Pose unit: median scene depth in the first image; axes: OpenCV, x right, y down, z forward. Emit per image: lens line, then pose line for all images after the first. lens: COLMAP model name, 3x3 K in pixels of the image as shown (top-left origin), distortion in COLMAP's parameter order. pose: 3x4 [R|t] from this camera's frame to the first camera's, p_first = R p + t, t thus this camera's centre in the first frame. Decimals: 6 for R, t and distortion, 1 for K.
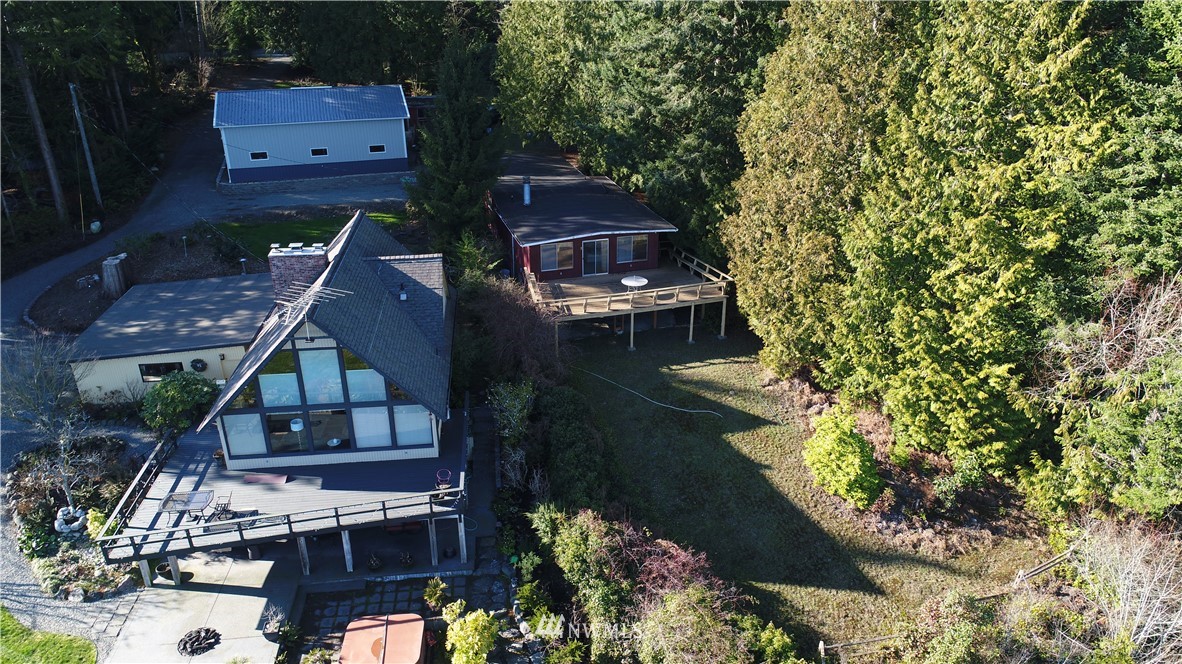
lens RADIAL K [[786.9, 0, 591.0], [0, 786.9, 332.0], [0, 0, 1]] dist [-0.001141, -0.000950]
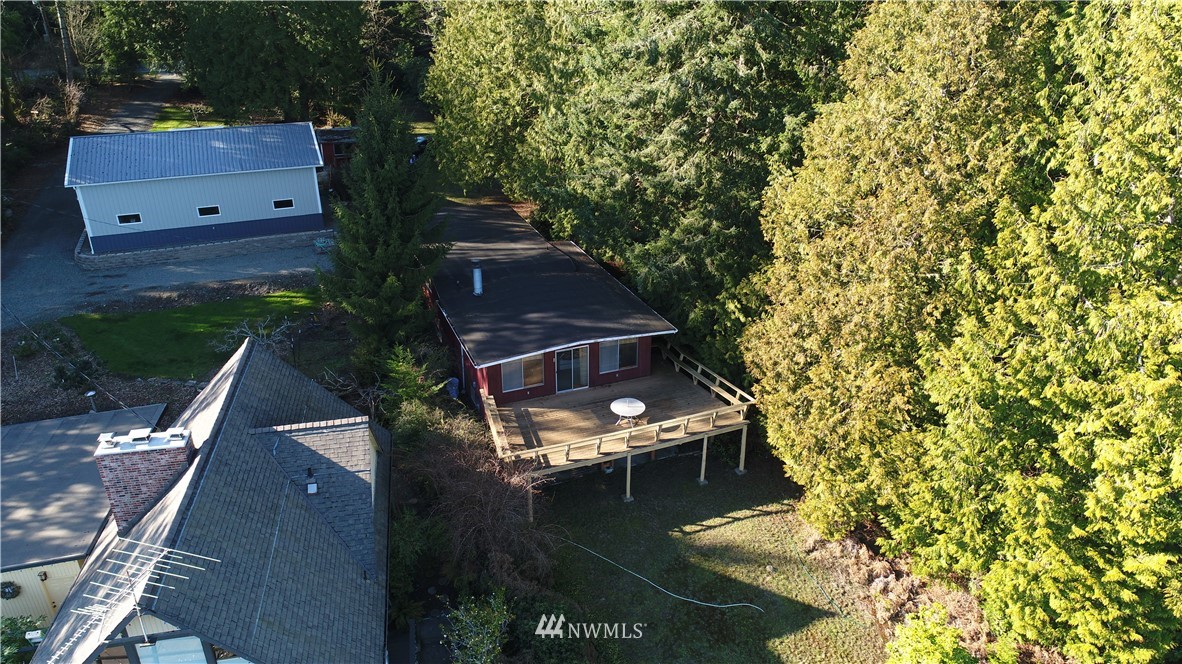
lens RADIAL K [[786.9, 0, 591.0], [0, 786.9, 332.0], [0, 0, 1]] dist [-0.001141, -0.000950]
pose [[0.996061, -0.034007, 0.081892, -0.041180], [0.033317, 0.999397, 0.009776, -0.150488], [-0.082175, -0.007009, 0.996593, 0.253185]]
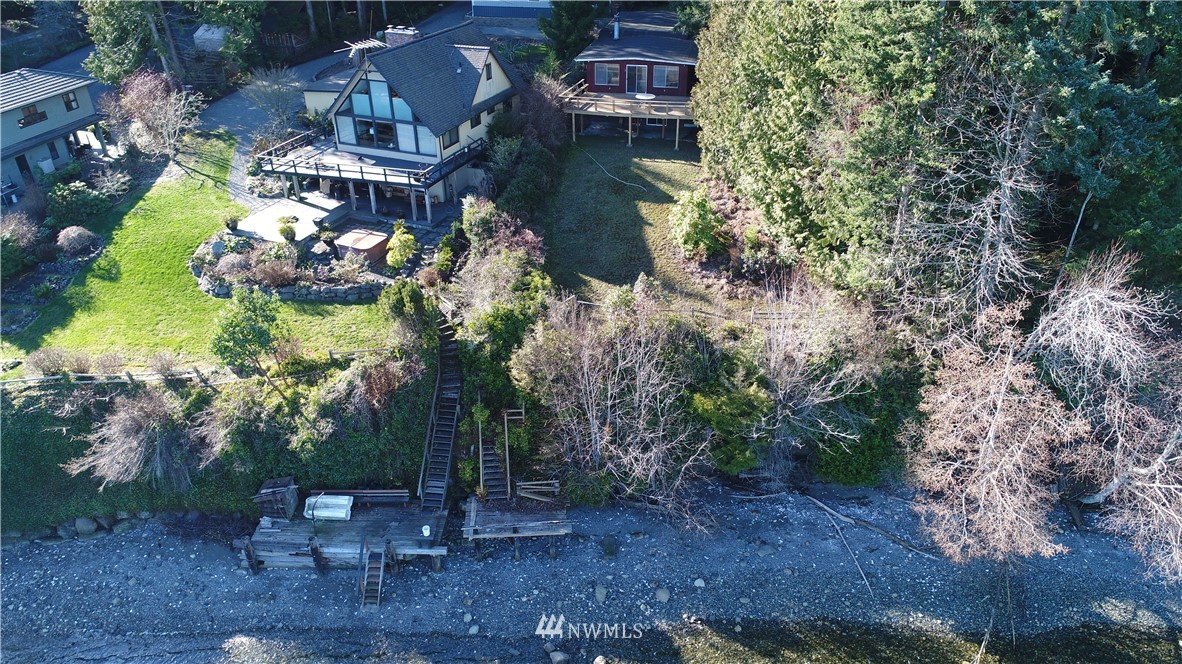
lens RADIAL K [[786.9, 0, 591.0], [0, 786.9, 332.0], [0, 0, 1]] dist [-0.001141, -0.000950]
pose [[0.880635, 0.244805, -0.405651, 0.633814], [-0.196944, 0.967839, 0.156531, 0.135206], [0.430924, -0.057956, 0.900525, -0.273569]]
